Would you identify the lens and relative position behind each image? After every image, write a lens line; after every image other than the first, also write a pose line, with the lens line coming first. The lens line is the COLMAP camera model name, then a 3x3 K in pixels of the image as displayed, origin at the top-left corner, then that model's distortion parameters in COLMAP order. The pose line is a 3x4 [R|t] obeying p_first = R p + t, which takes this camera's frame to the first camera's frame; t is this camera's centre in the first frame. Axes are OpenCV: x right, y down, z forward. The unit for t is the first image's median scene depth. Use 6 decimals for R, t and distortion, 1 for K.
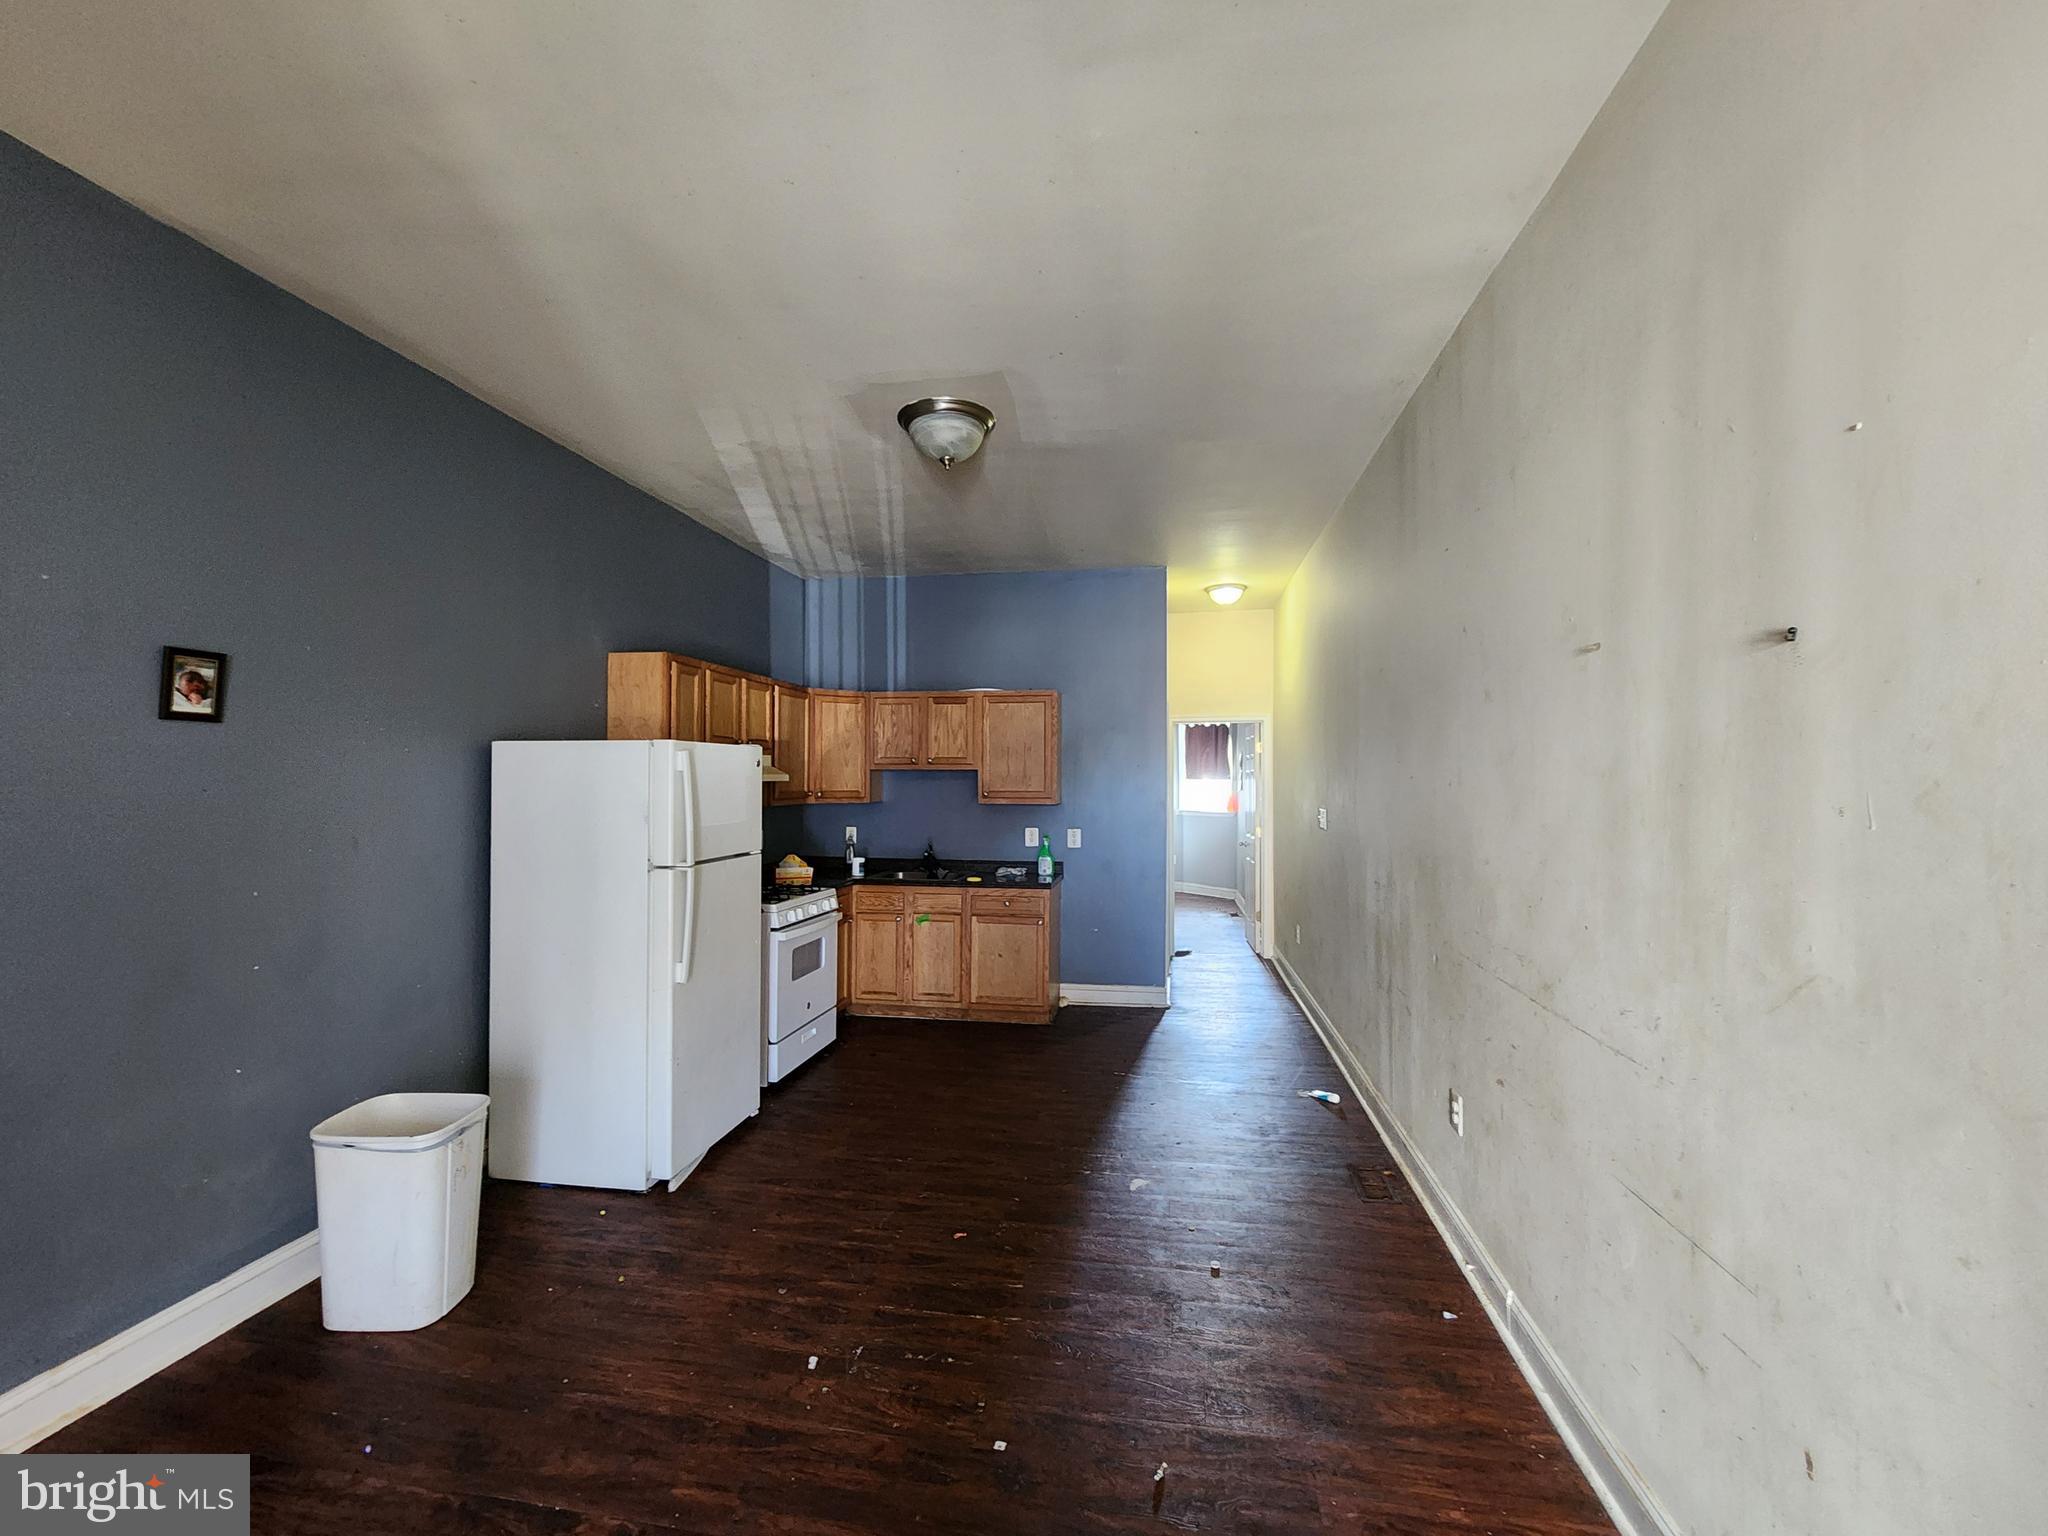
lens RADIAL K [[839.3, 0, 1039.3], [0, 839.3, 773.0], [0, 0, 1]] dist [-0.000277, 0.001048]
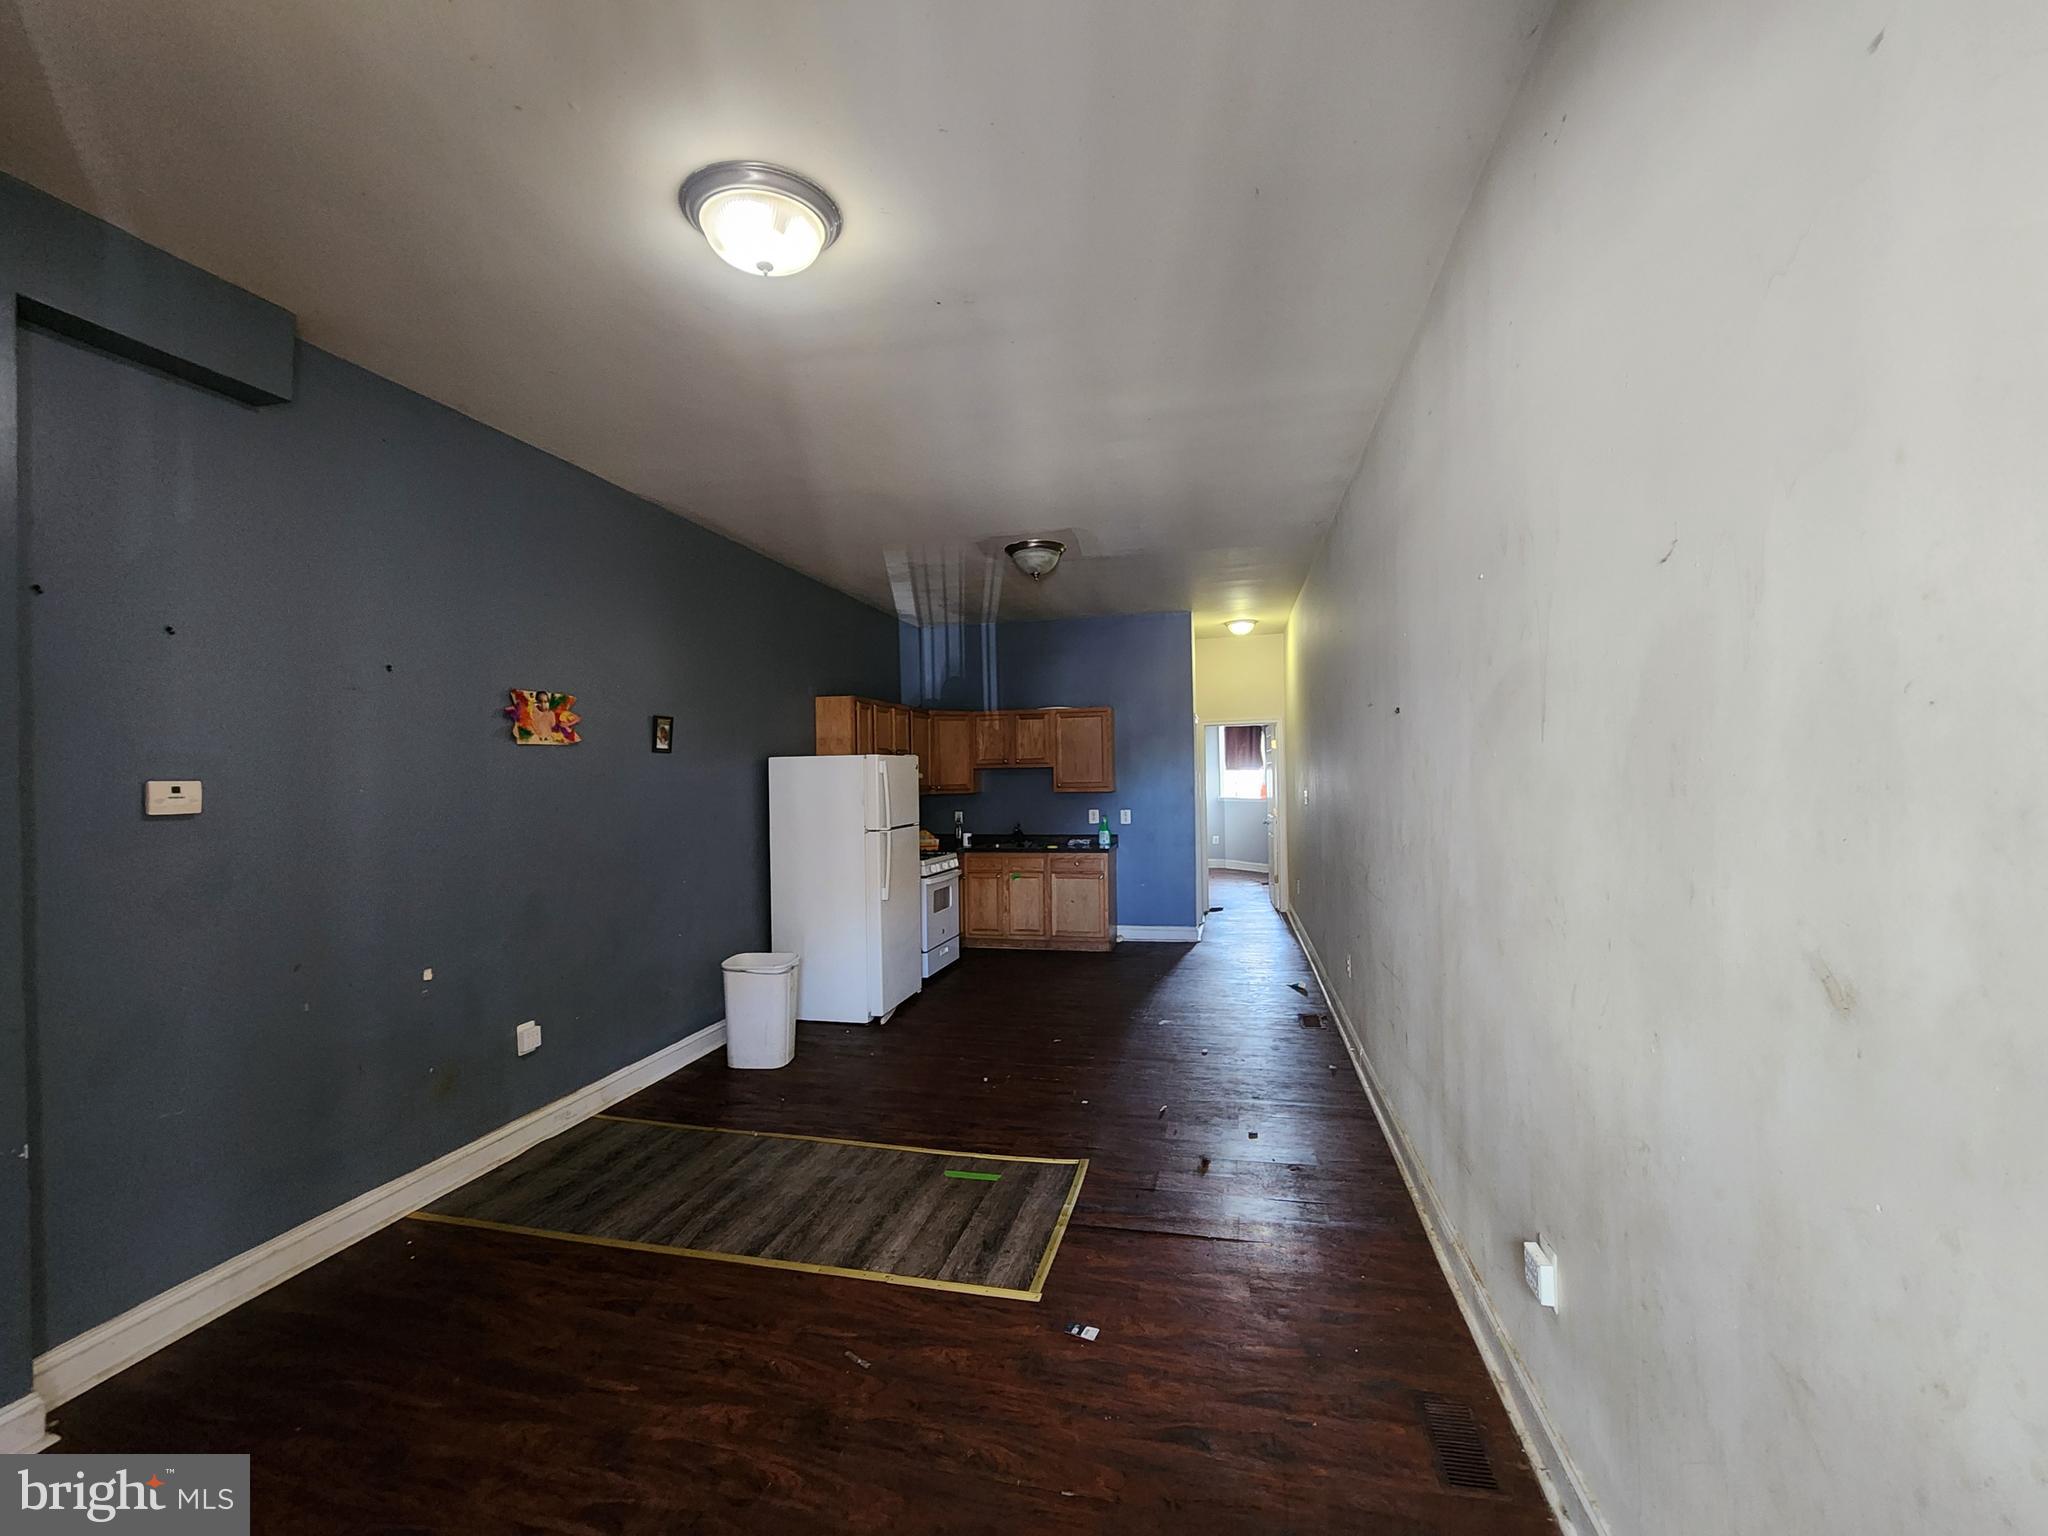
lens RADIAL K [[839.3, 0, 1039.3], [0, 839.3, 773.0], [0, 0, 1]] dist [-0.000277, 0.001048]
pose [[0.997216, -0.019731, -0.071906, 0.002191], [0.020282, 0.999770, 0.006947, -0.004894], [0.071752, -0.008386, 0.997387, -0.399898]]
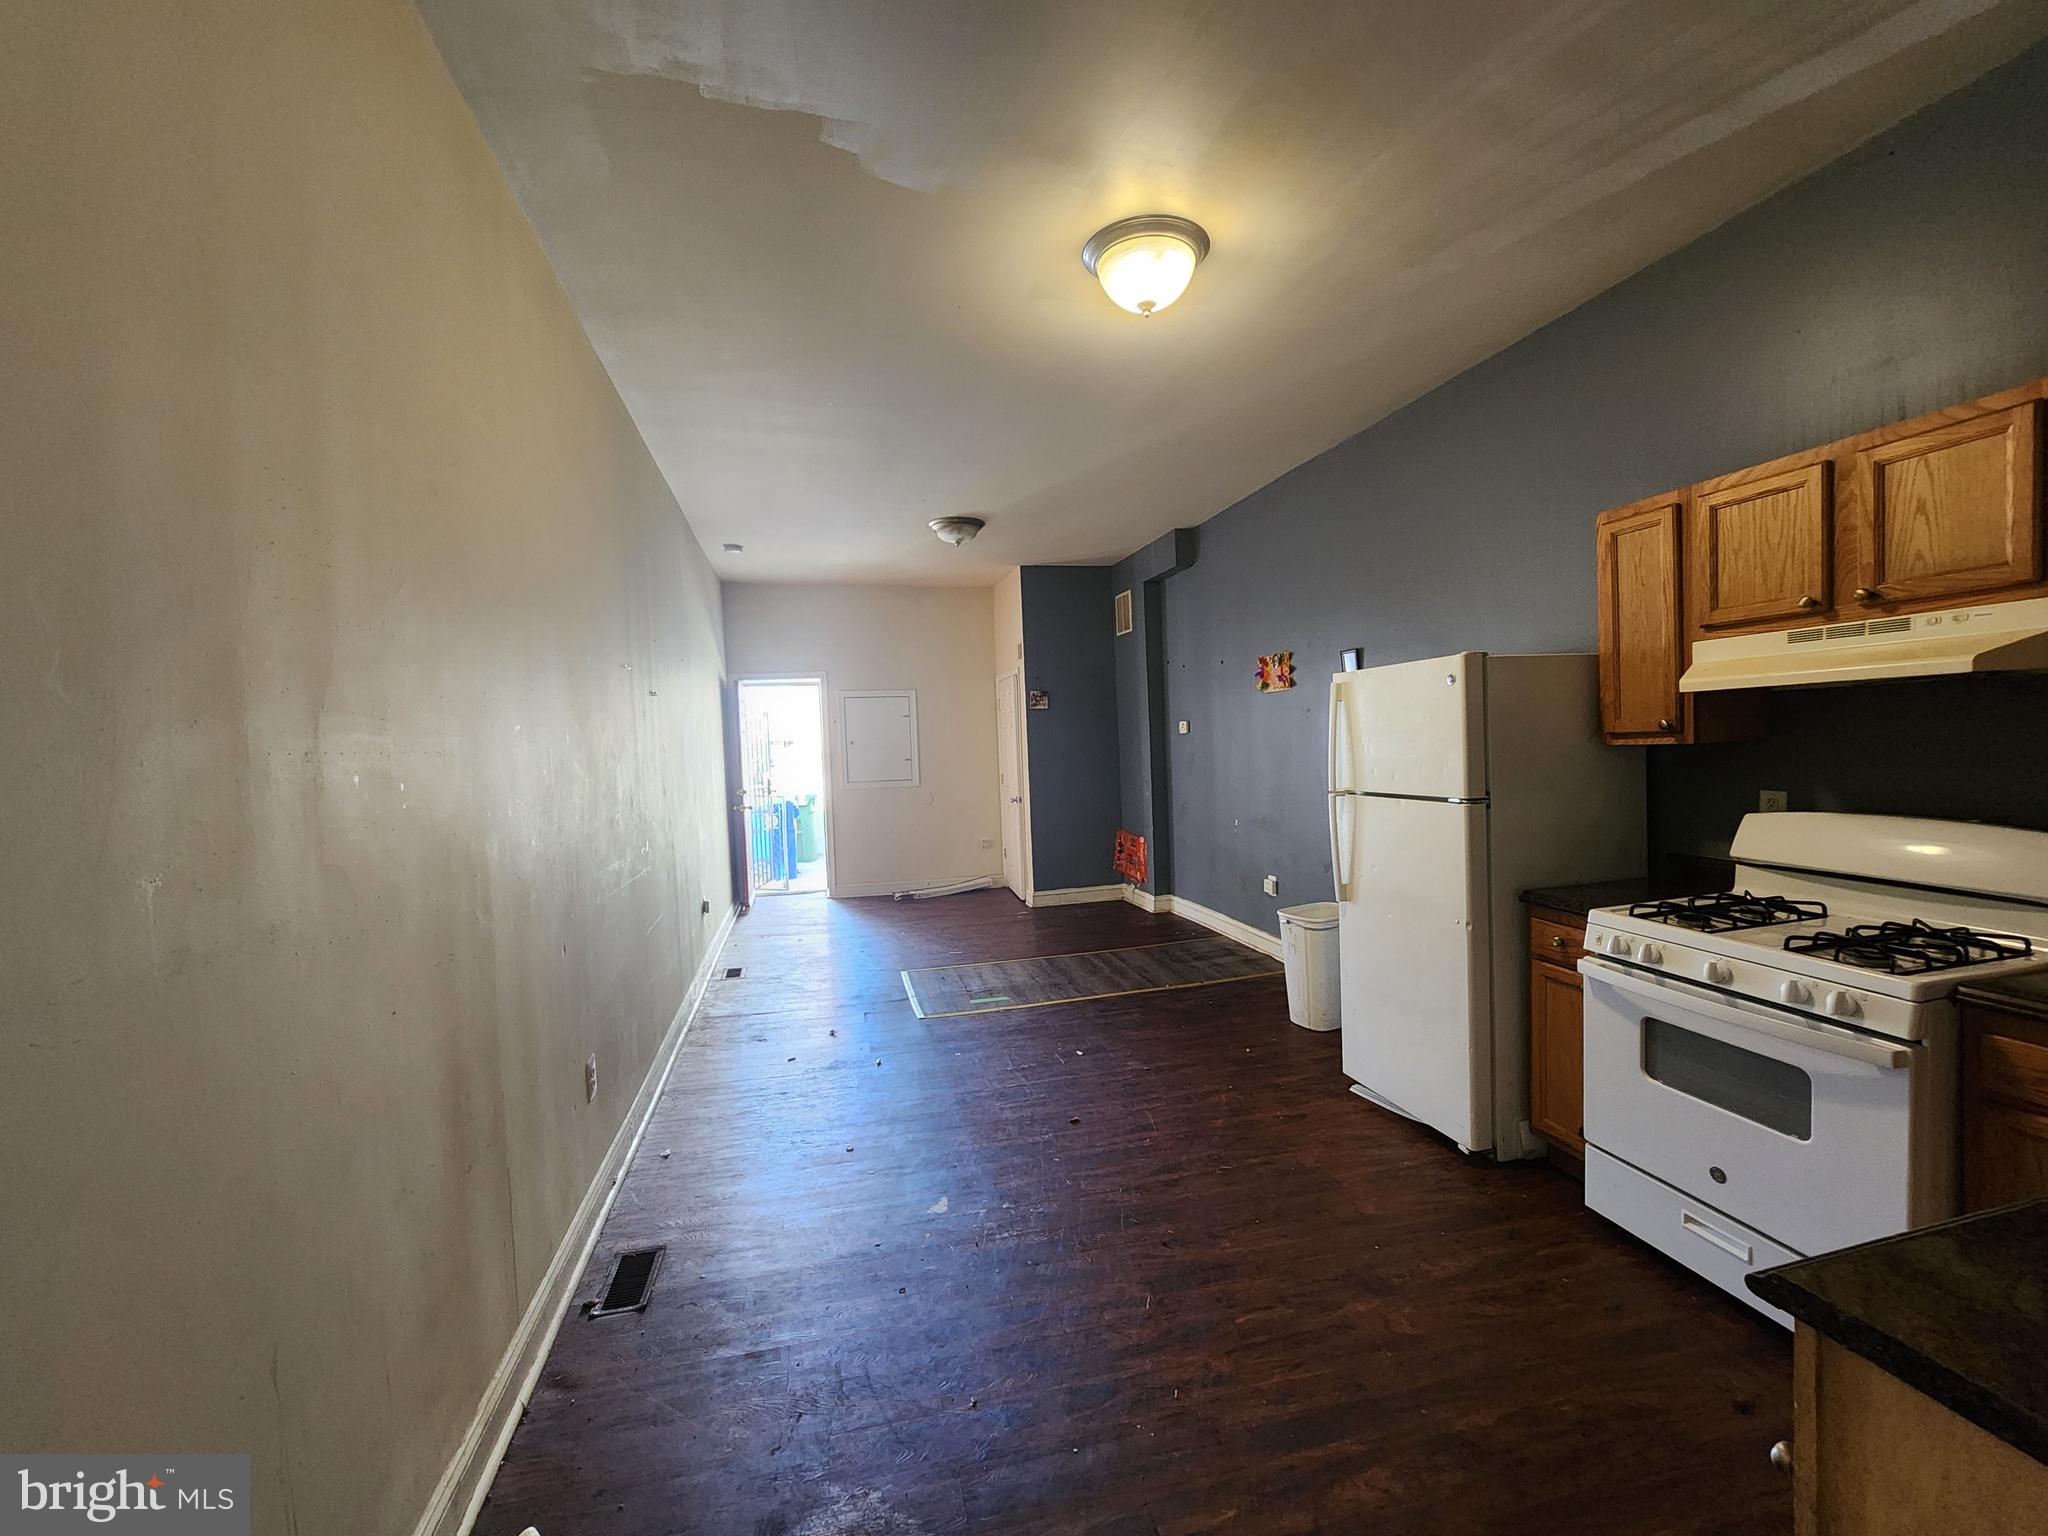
lens RADIAL K [[839.3, 0, 1039.3], [0, 839.3, 773.0], [0, 0, 1]] dist [-0.000277, 0.001048]
pose [[-0.915015, 0.049909, -0.400320, 0.216233], [0.040991, 0.998684, 0.030815, 0.024190], [0.401332, 0.011787, -0.915857, 1.143270]]
